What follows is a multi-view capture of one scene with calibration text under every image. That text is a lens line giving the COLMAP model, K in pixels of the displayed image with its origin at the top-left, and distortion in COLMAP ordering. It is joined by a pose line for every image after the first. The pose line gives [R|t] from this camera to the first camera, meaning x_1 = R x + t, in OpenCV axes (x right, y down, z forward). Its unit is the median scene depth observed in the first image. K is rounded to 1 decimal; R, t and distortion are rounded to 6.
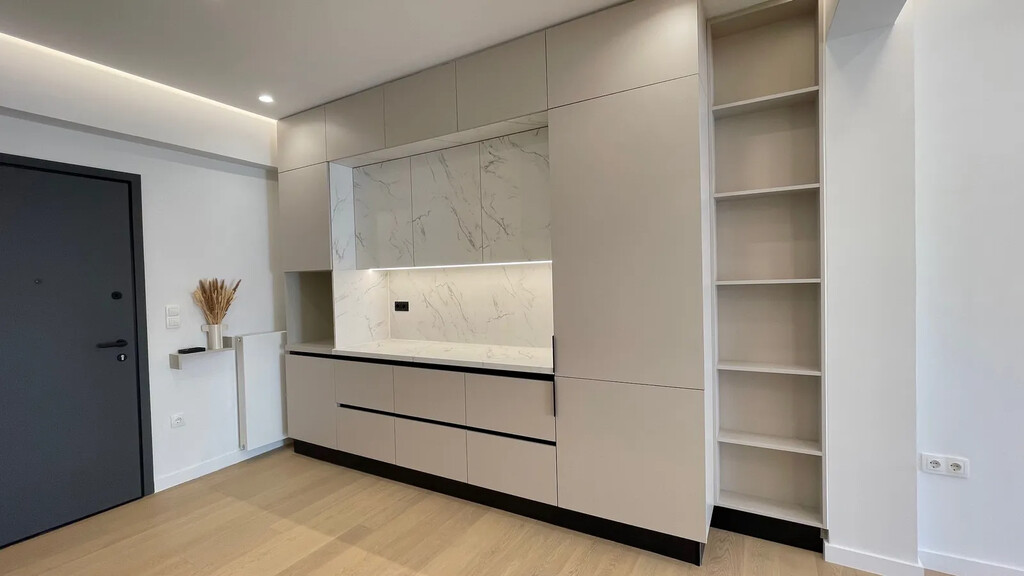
lens RADIAL K [[450.7, 0, 512.0], [0, 450.7, 288.0], [0, 0, 1]] dist [0.017137, 0.000296]
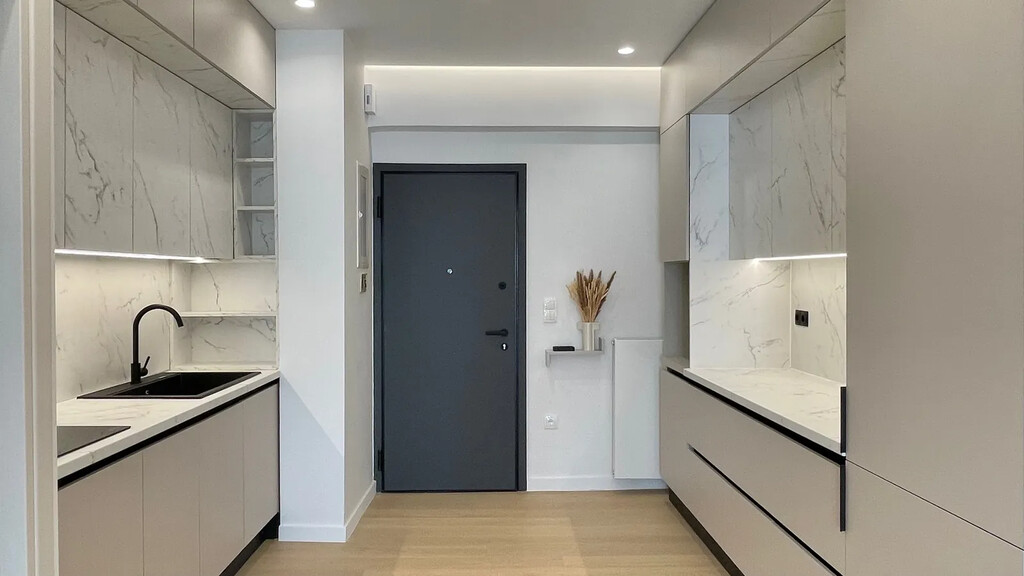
lens RADIAL K [[768.5, 0, 512.0], [0, 768.5, 288.0], [0, 0, 1]] dist [0.204465, -0.000132]
pose [[0.530979, 0.038376, -0.846516, 0.541638], [-0.024678, 0.999251, 0.029821, -0.027582], [0.847026, 0.005056, 0.531528, 0.089018]]
